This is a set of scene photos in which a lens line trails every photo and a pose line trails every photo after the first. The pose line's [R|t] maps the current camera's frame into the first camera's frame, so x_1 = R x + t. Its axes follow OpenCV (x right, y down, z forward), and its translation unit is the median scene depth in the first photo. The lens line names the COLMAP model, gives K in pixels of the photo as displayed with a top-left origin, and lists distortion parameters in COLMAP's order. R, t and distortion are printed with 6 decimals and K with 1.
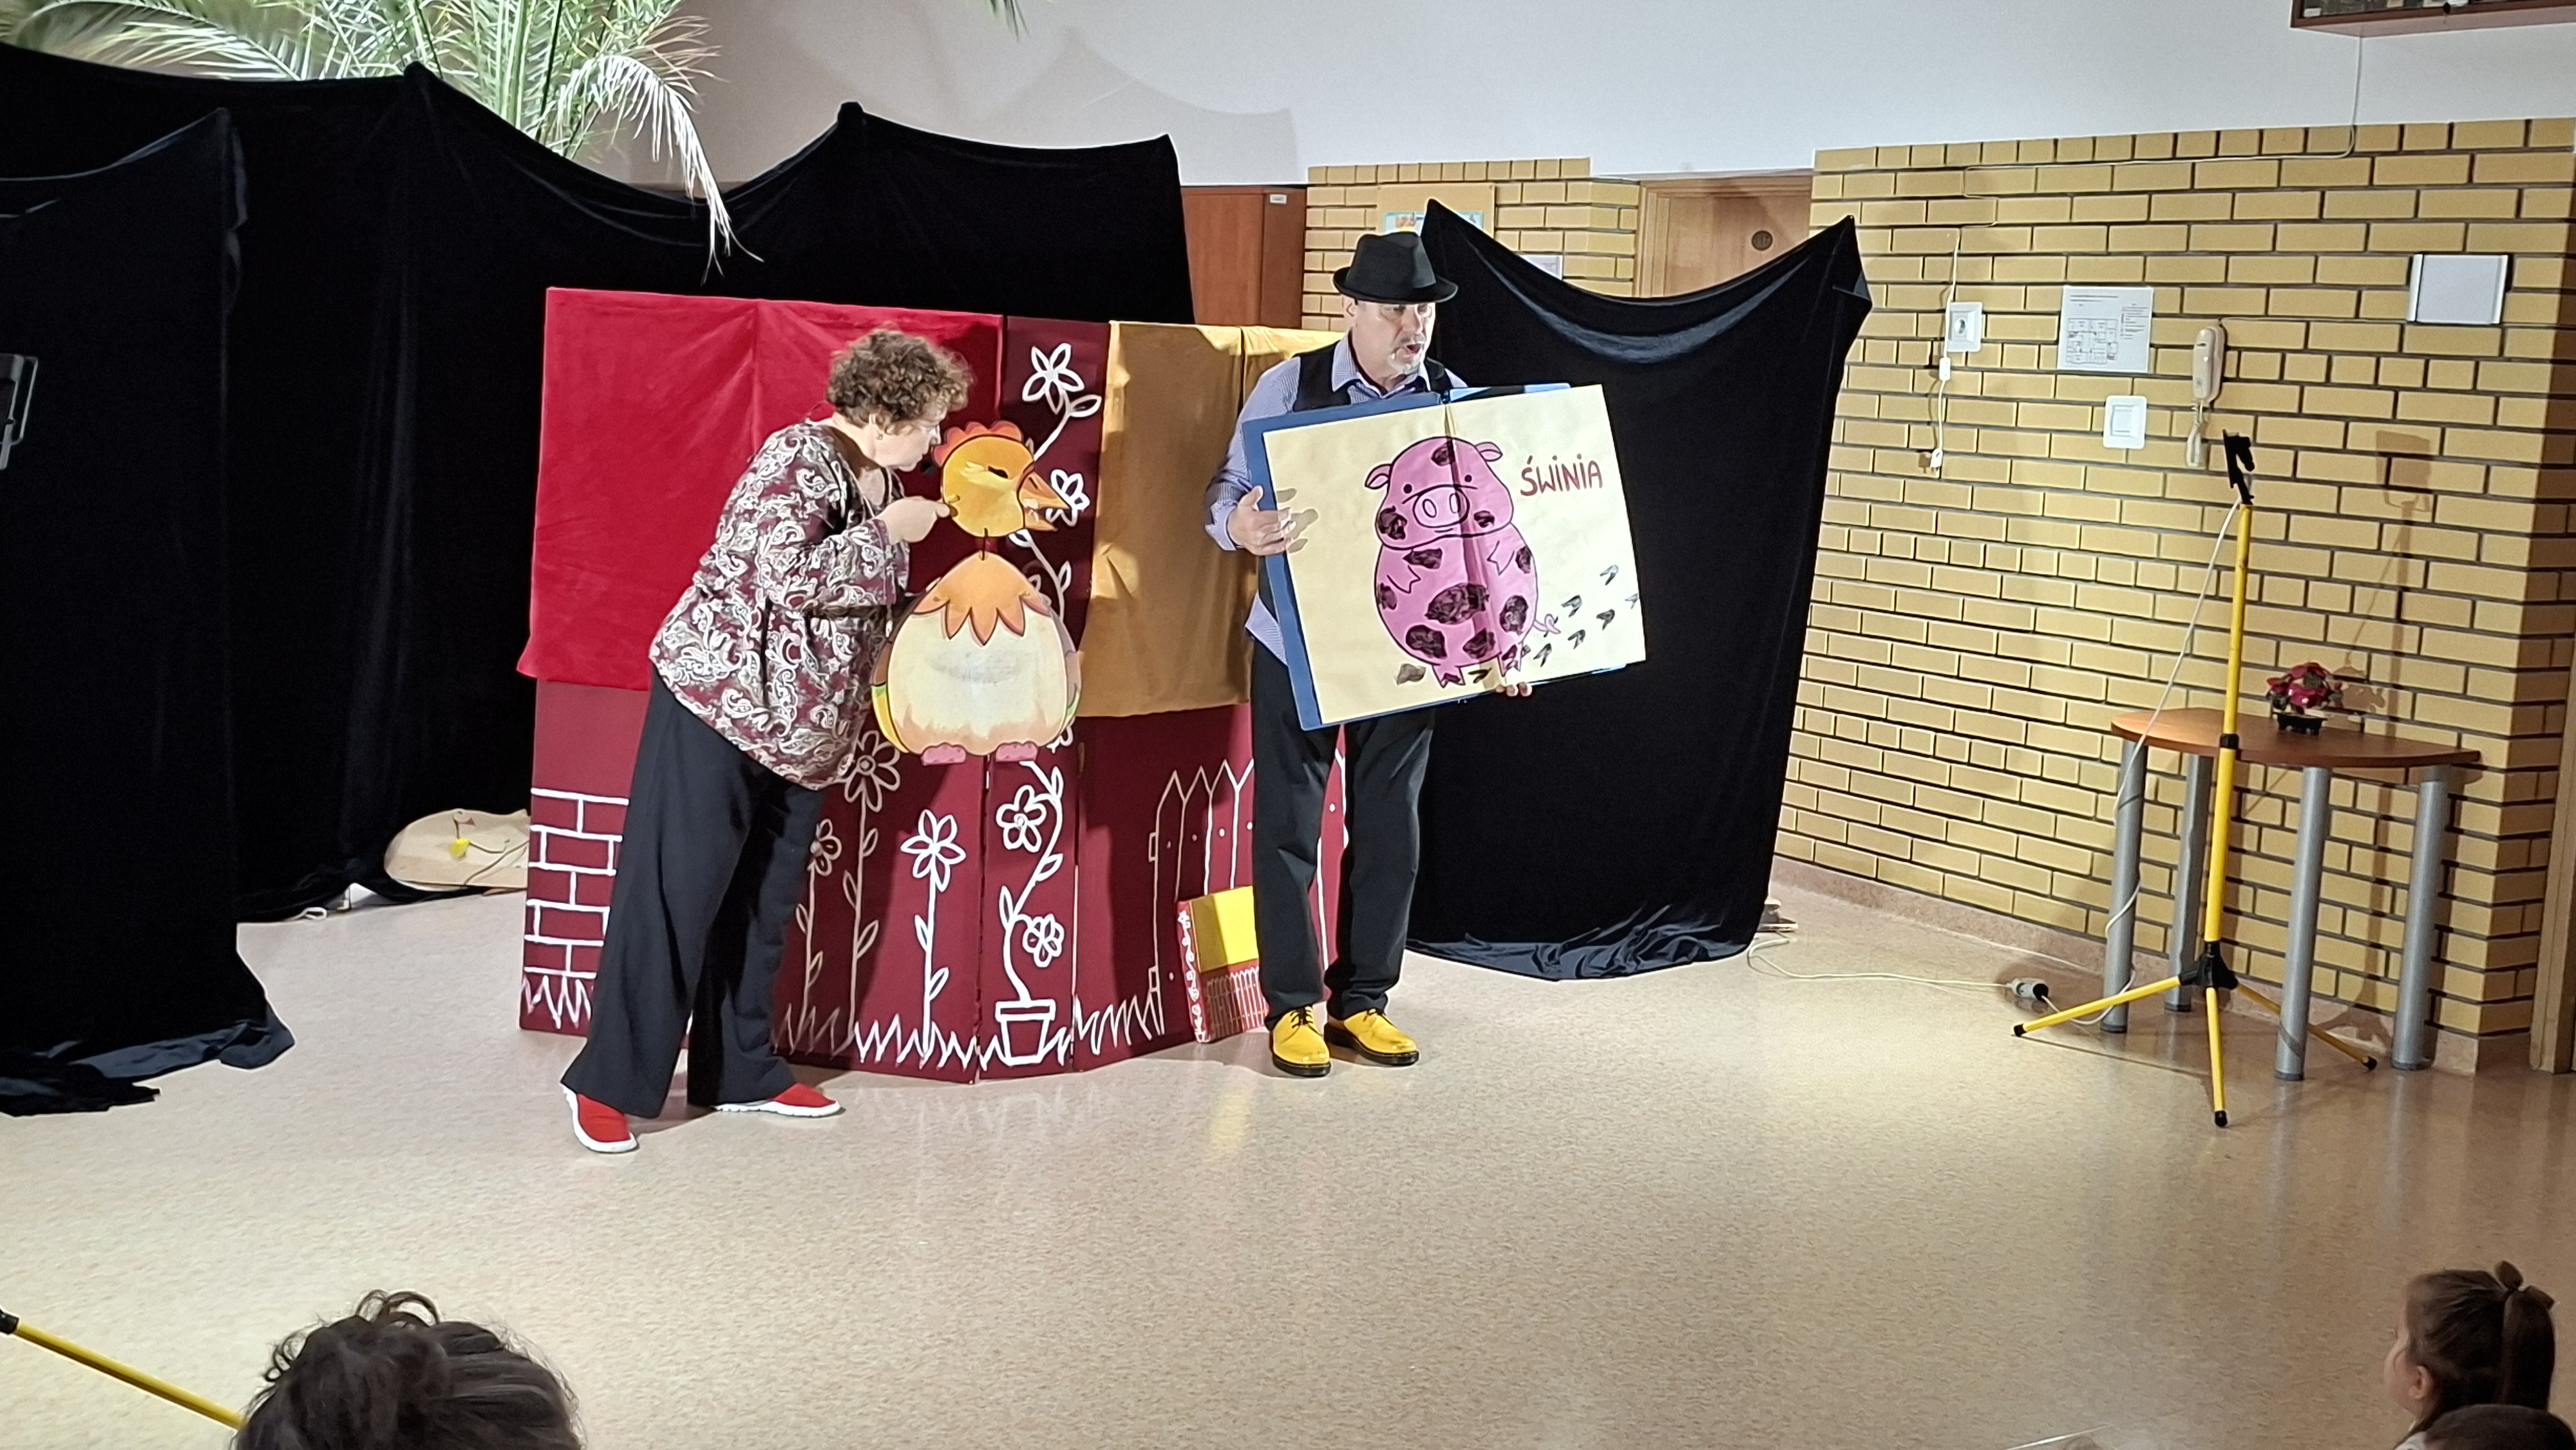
lens RADIAL K [[2721.1, 0, 1288.0], [0, 2721.1, 725.0], [0, 0, 1]] dist [0.141632, -0.271161]
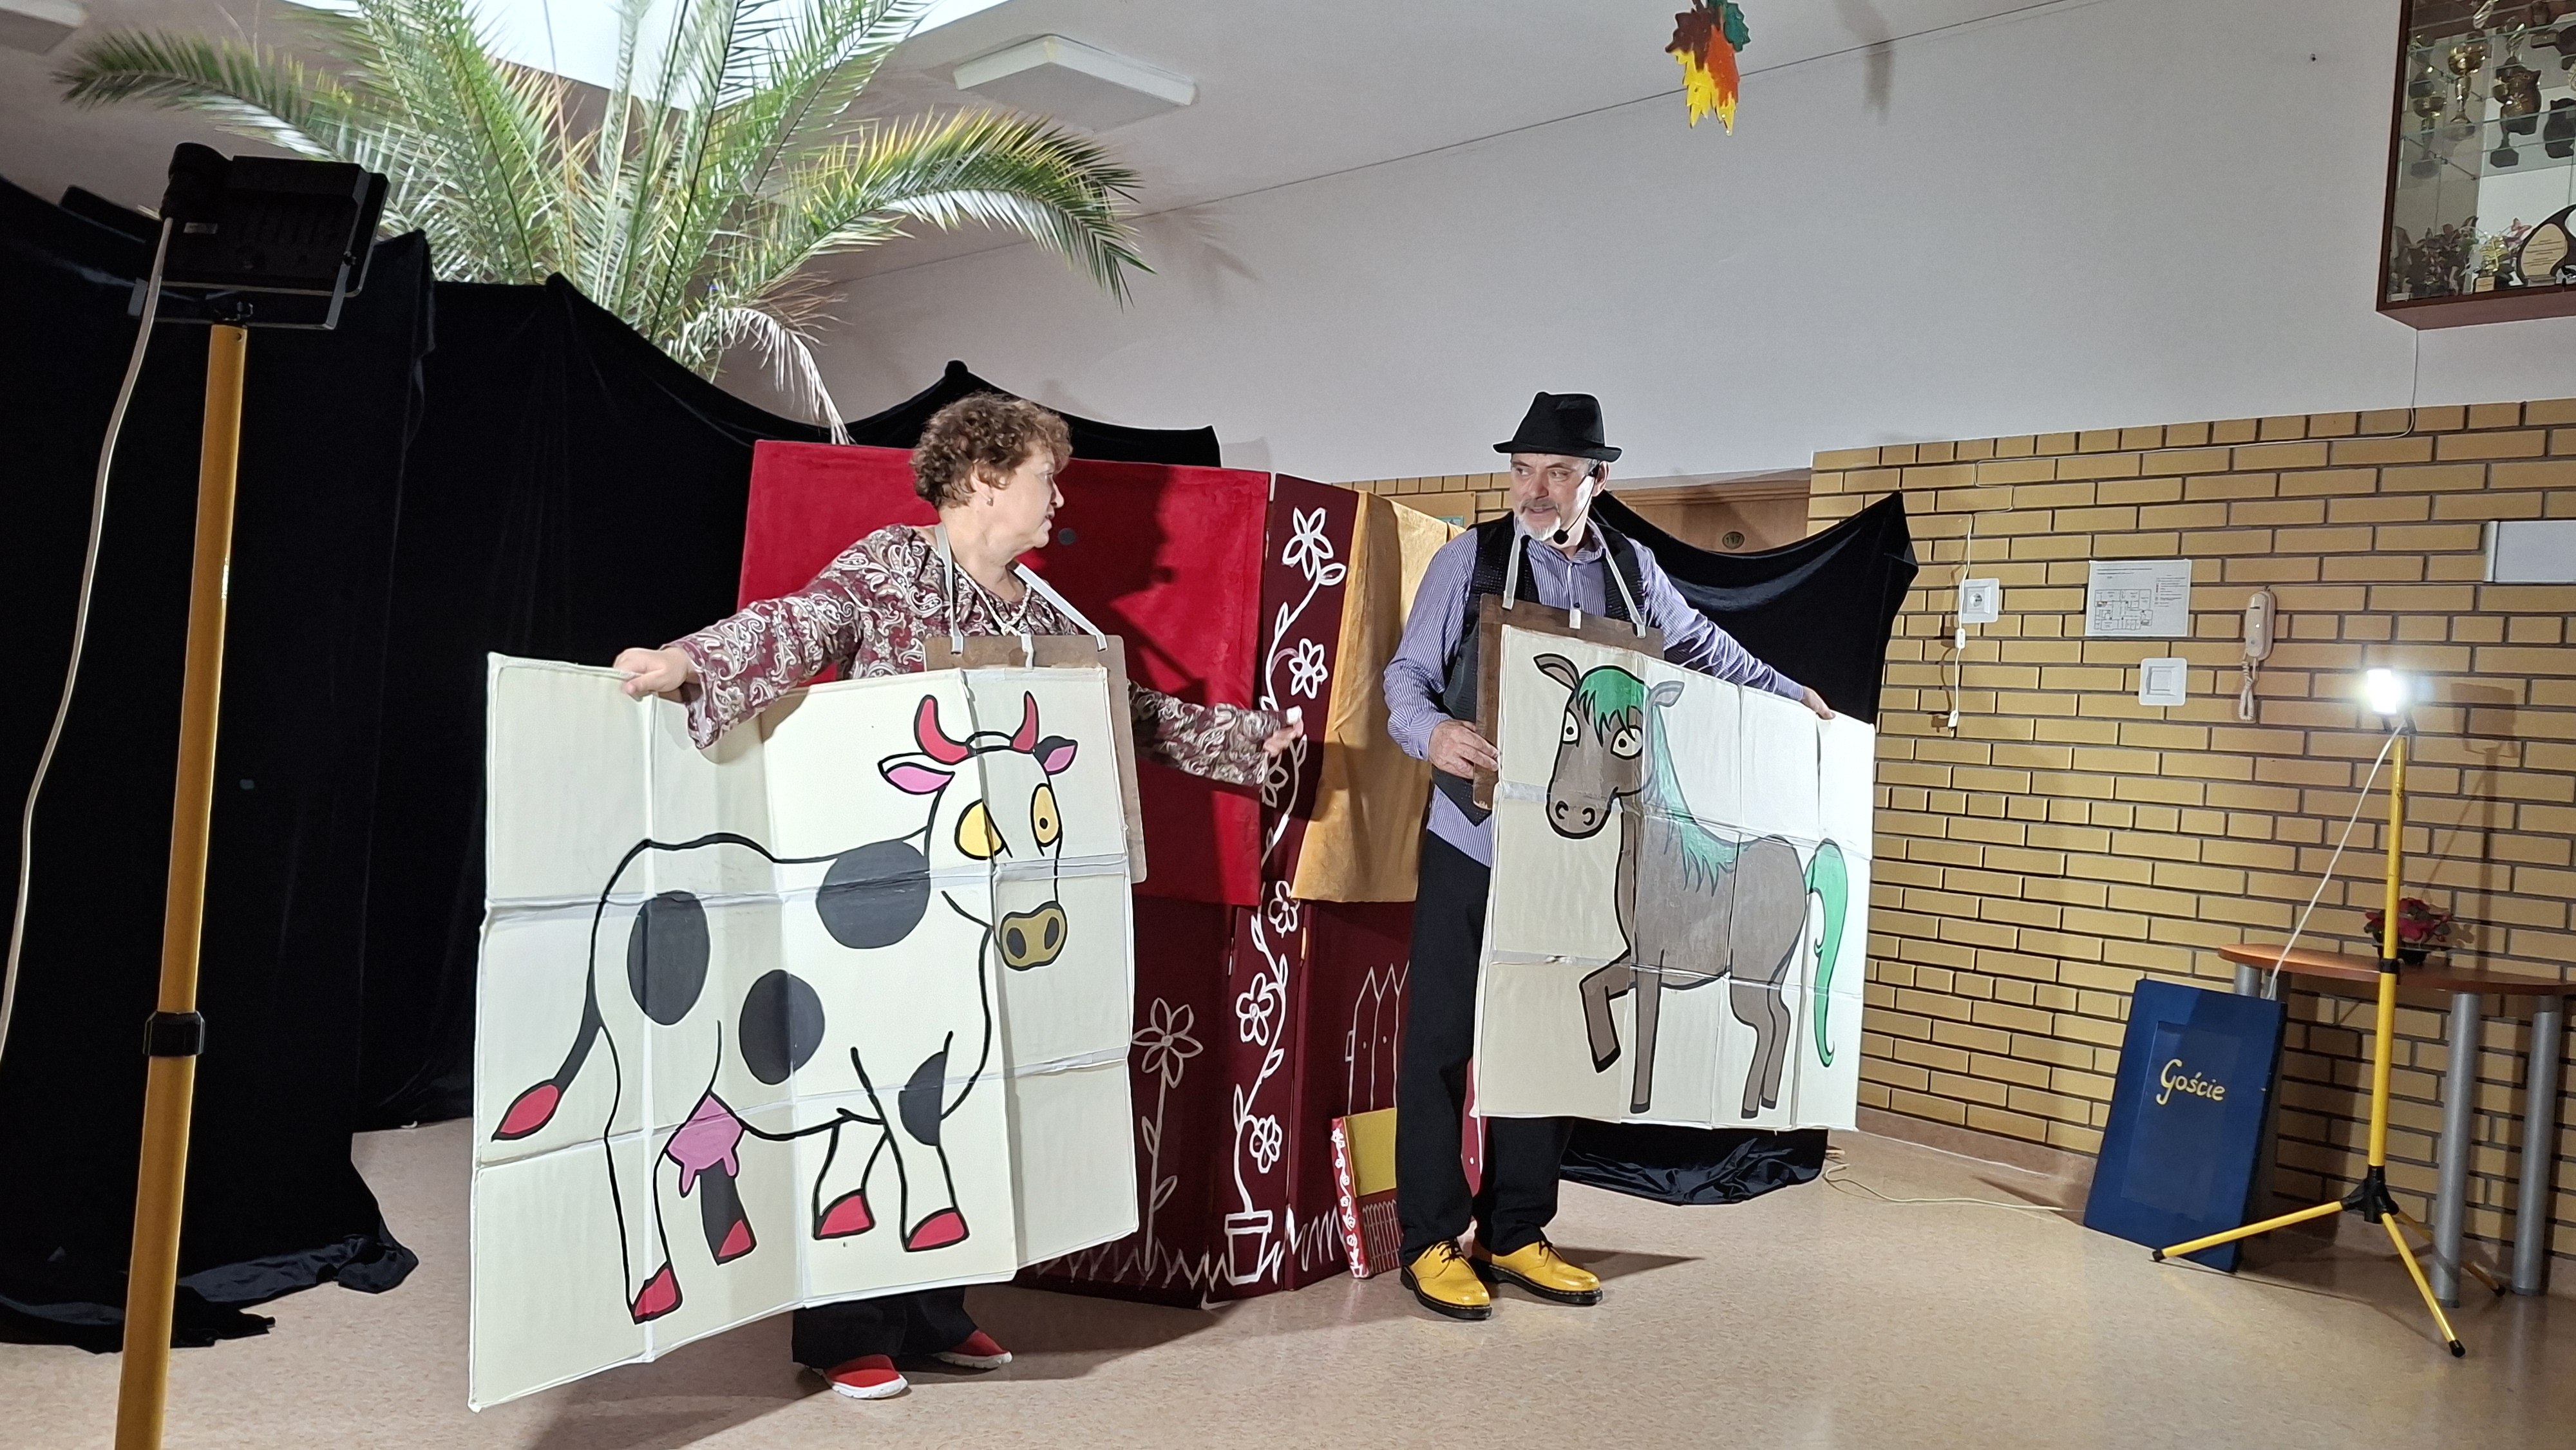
lens RADIAL K [[2058.9, 0, 1288.0], [0, 2058.9, 725.0], [0, 0, 1]] dist [0.119039, -0.169170]
pose [[0.992400, 0.034967, 0.117978, -0.152402], [-0.018153, 0.989887, -0.140692, 0.032922], [-0.121705, 0.137481, 0.982999, 0.258922]]
